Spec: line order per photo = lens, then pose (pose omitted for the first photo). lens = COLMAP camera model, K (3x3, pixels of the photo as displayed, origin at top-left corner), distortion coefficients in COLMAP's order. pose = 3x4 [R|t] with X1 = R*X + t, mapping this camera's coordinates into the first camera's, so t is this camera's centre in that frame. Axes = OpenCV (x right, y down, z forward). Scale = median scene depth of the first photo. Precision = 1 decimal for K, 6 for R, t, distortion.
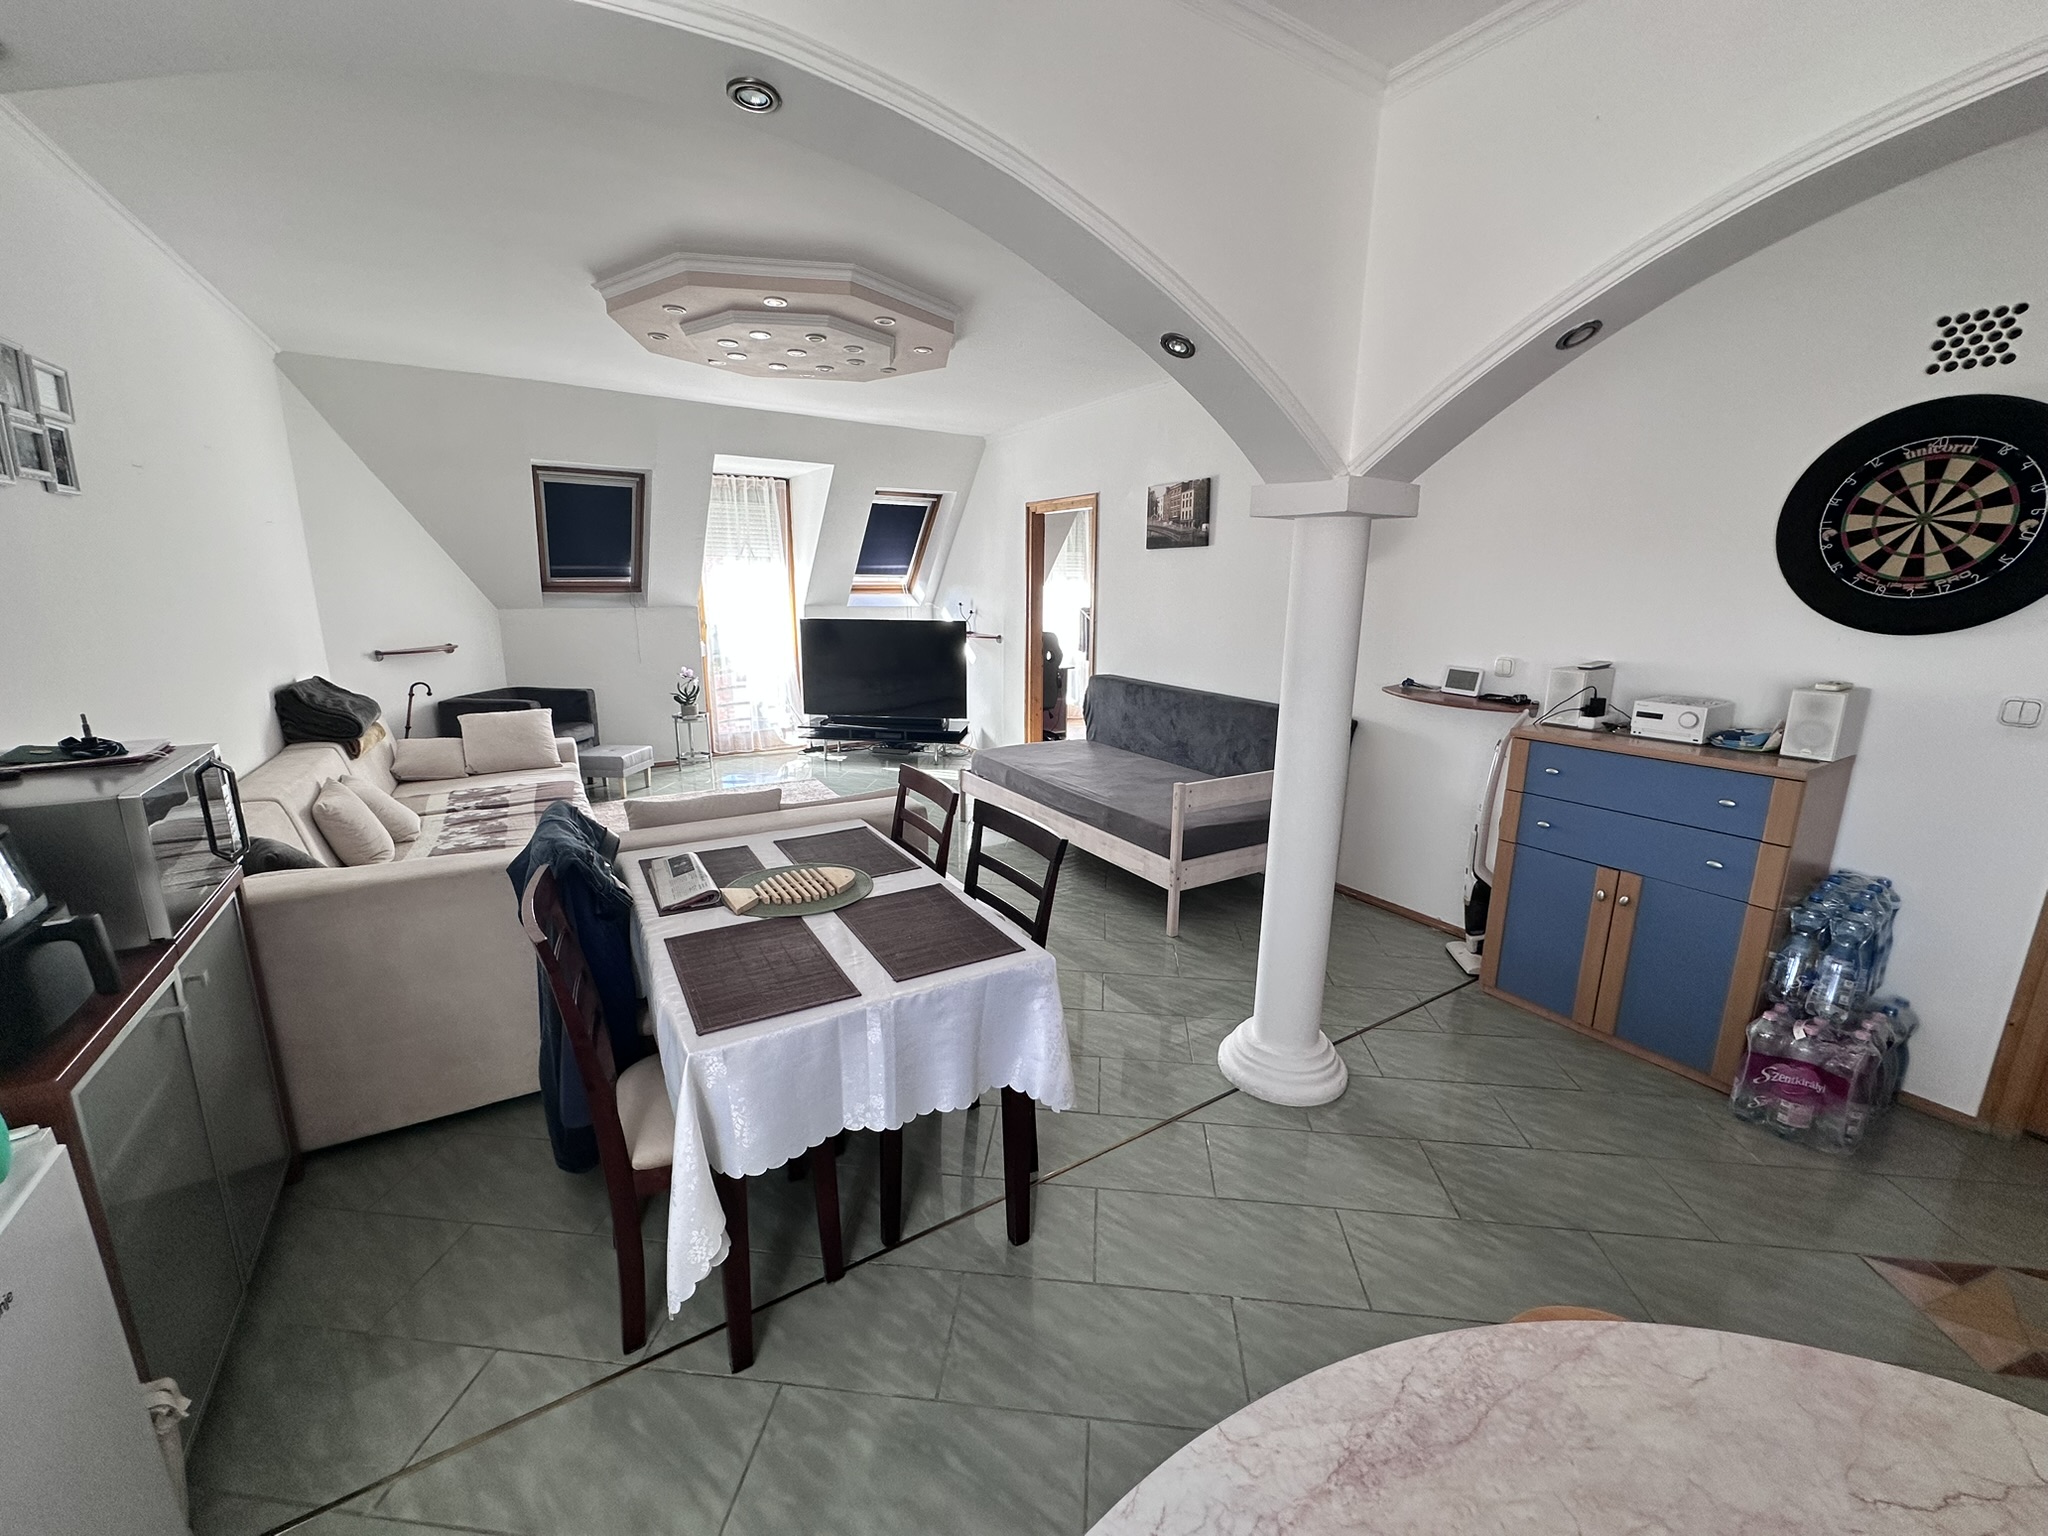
lens RADIAL K [[815.9, 0, 1023.0], [0, 815.9, 766.9], [0, 0, 1]] dist [-0.002856, -0.000073]
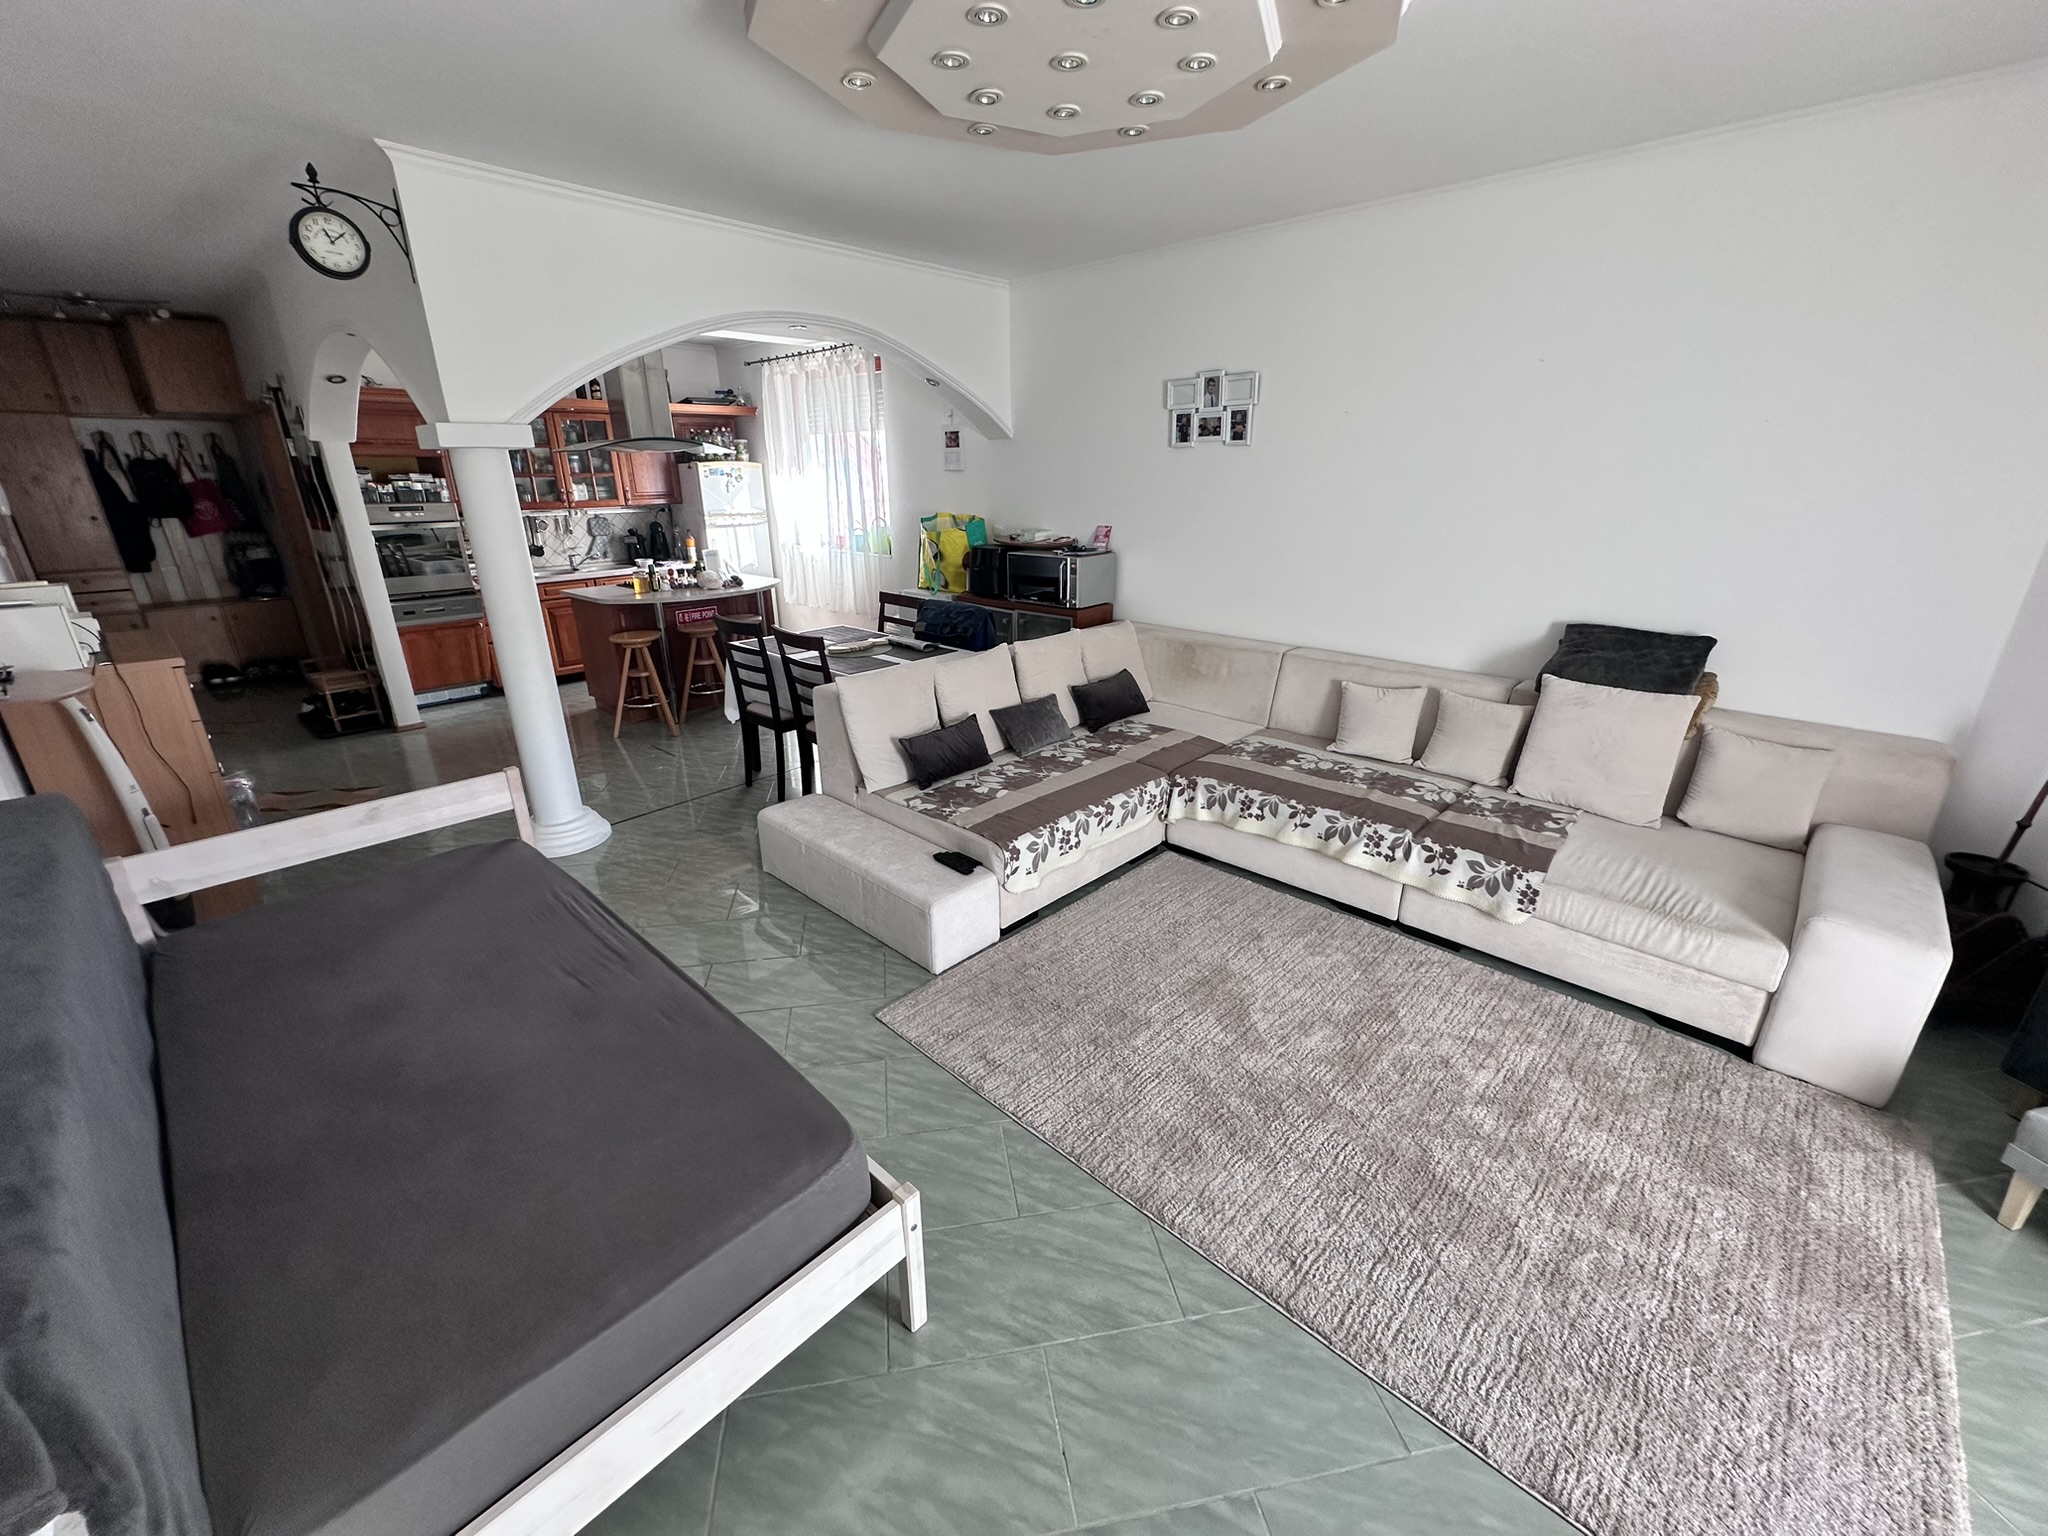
lens RADIAL K [[815.9, 0, 1023.0], [0, 815.9, 766.9], [0, 0, 1]] dist [-0.002856, -0.000073]
pose [[-0.962963, 0.089198, -0.254453, -0.048808], [-0.063613, 0.841902, 0.535867, -0.250794], [0.262023, 0.532207, -0.805046, 1.017540]]
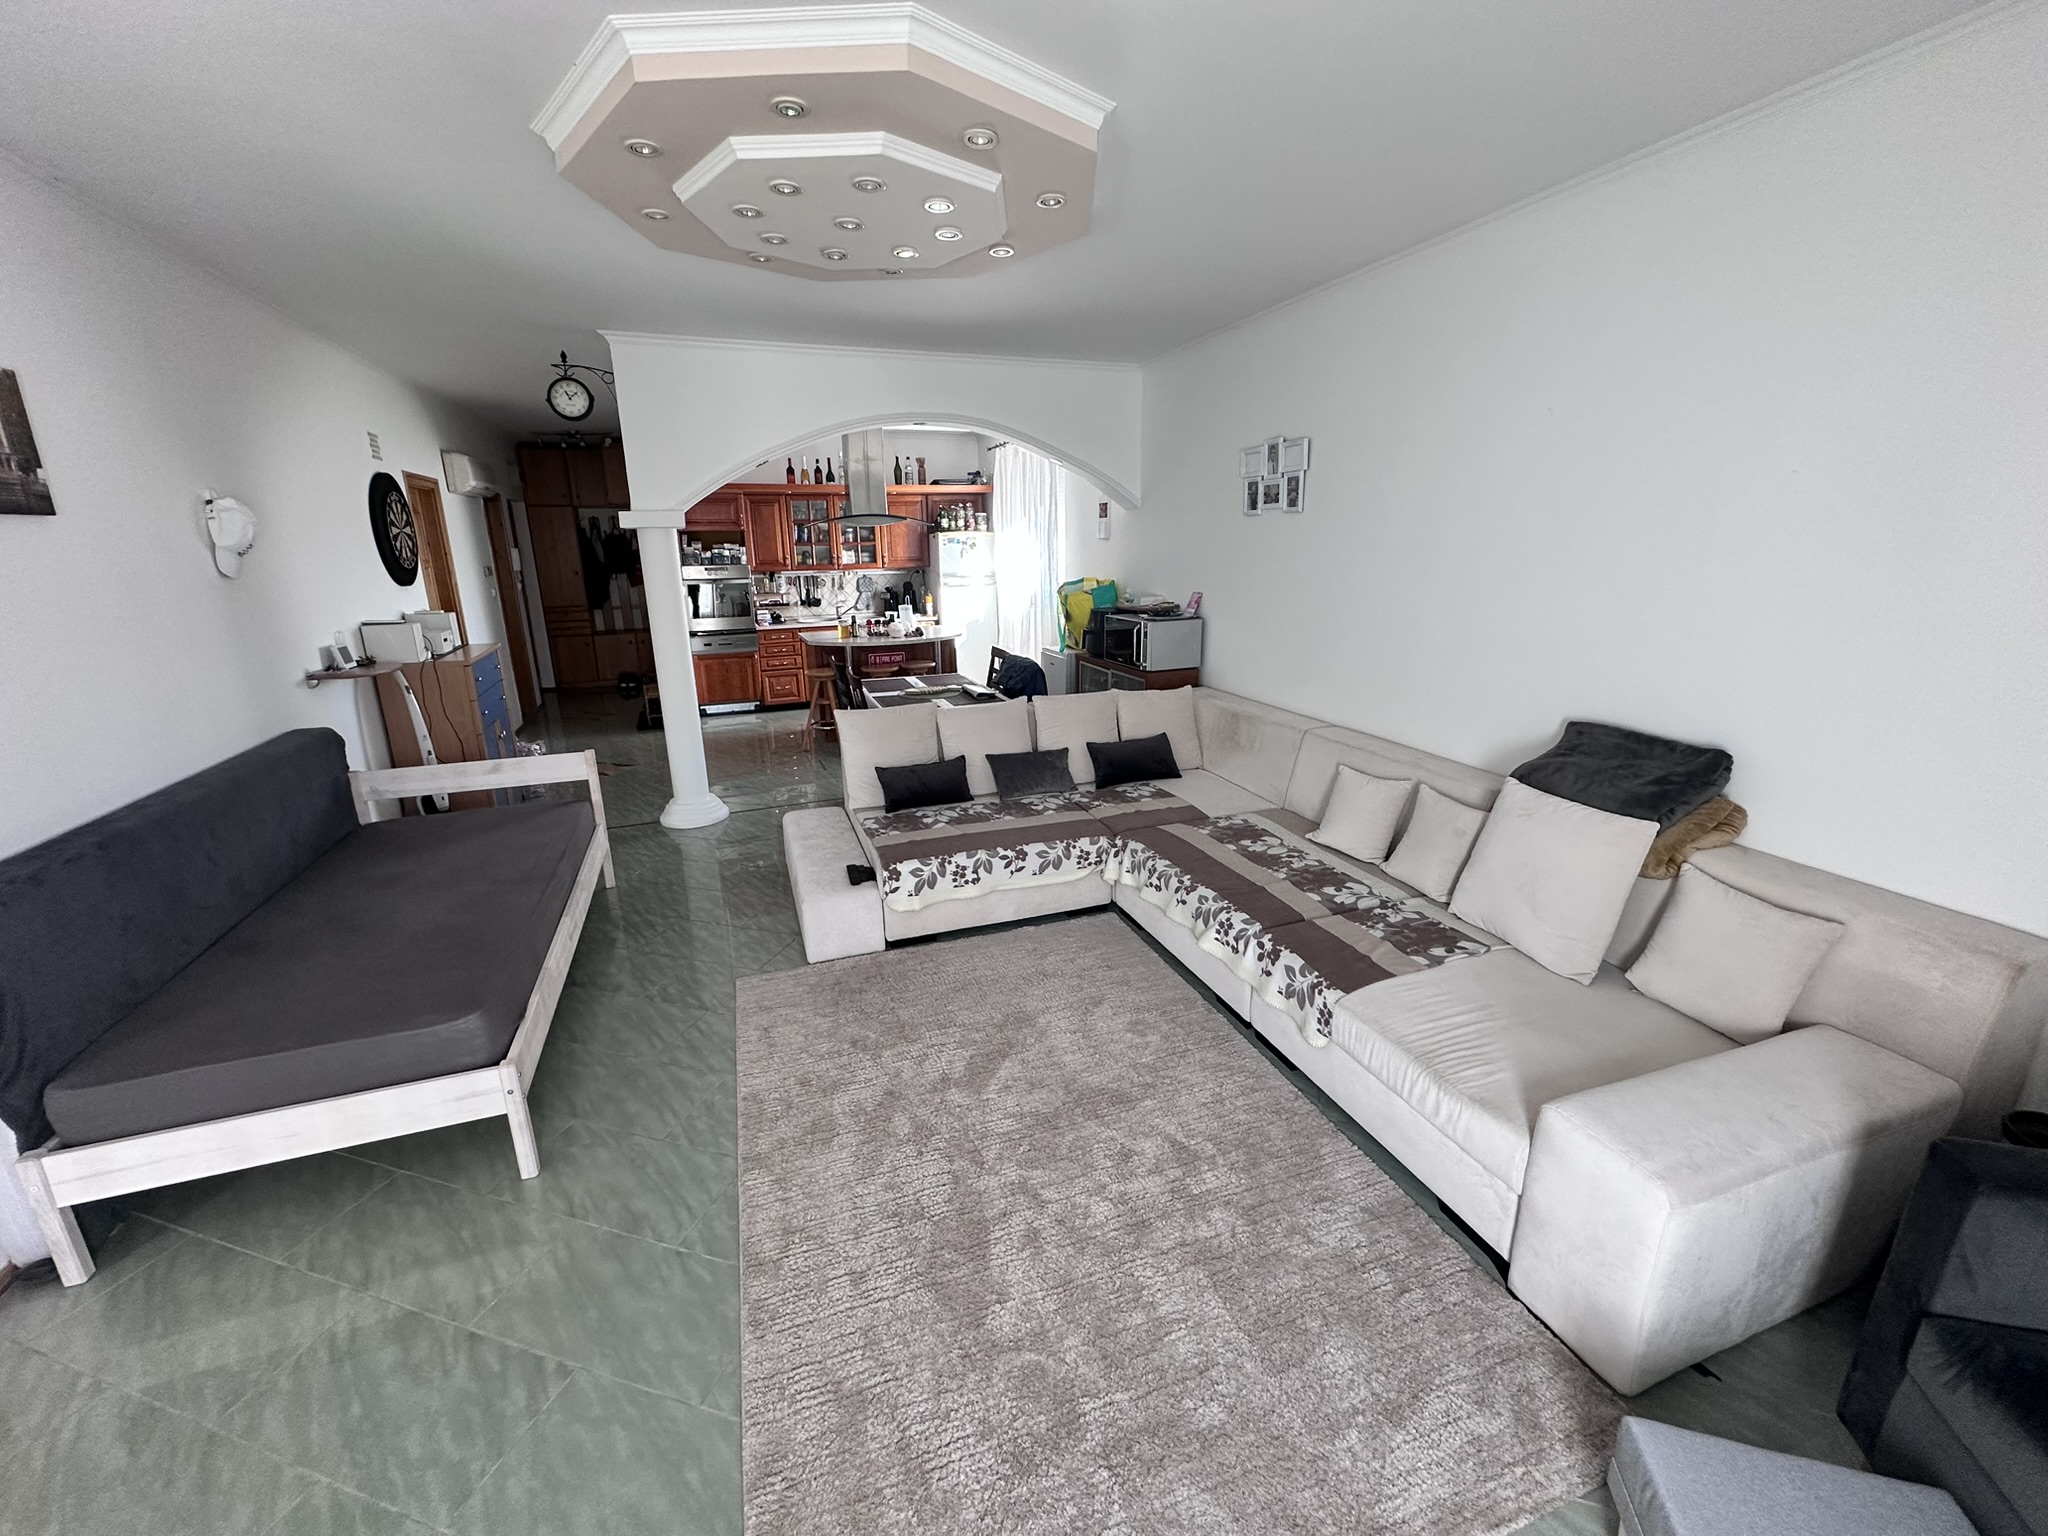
lens RADIAL K [[815.9, 0, 1023.0], [0, 815.9, 766.9], [0, 0, 1]] dist [-0.002856, -0.000073]
pose [[-0.981646, -0.046213, 0.185031, -0.342652], [0.048685, 0.877330, 0.477411, -0.267010], [-0.184396, 0.477656, -0.858978, 1.071955]]
